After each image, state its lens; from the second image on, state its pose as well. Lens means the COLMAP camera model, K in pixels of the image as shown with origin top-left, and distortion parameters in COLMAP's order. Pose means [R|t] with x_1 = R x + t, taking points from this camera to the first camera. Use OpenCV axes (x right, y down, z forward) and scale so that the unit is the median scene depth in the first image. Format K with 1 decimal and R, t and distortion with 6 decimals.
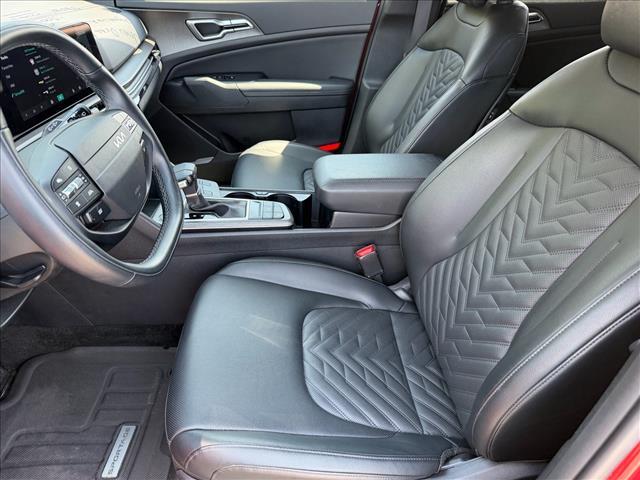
lens RADIAL K [[435.1, 0, 267.1], [0, 435.1, 239.5], [0, 0, 1]] dist [0.017265, -0.044044]
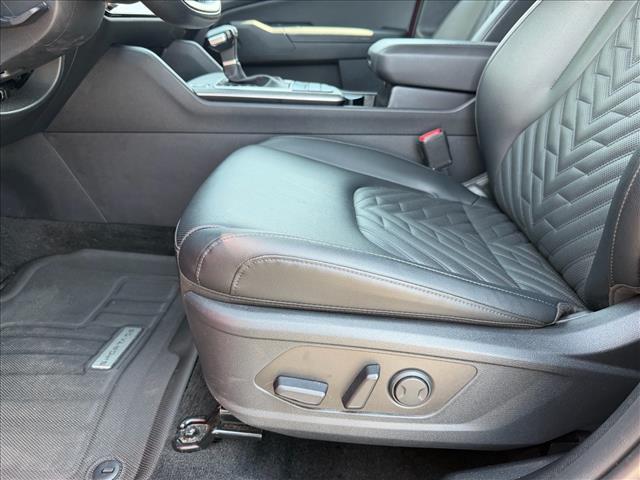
lens RADIAL K [[435.1, 0, 267.1], [0, 435.1, 239.5], [0, 0, 1]] dist [0.017265, -0.044044]
pose [[0.995554, 0.051957, -0.078561, -0.010320], [-0.062663, 0.988080, -0.140612, 0.365196], [0.070319, 0.144910, 0.986943, 0.182904]]
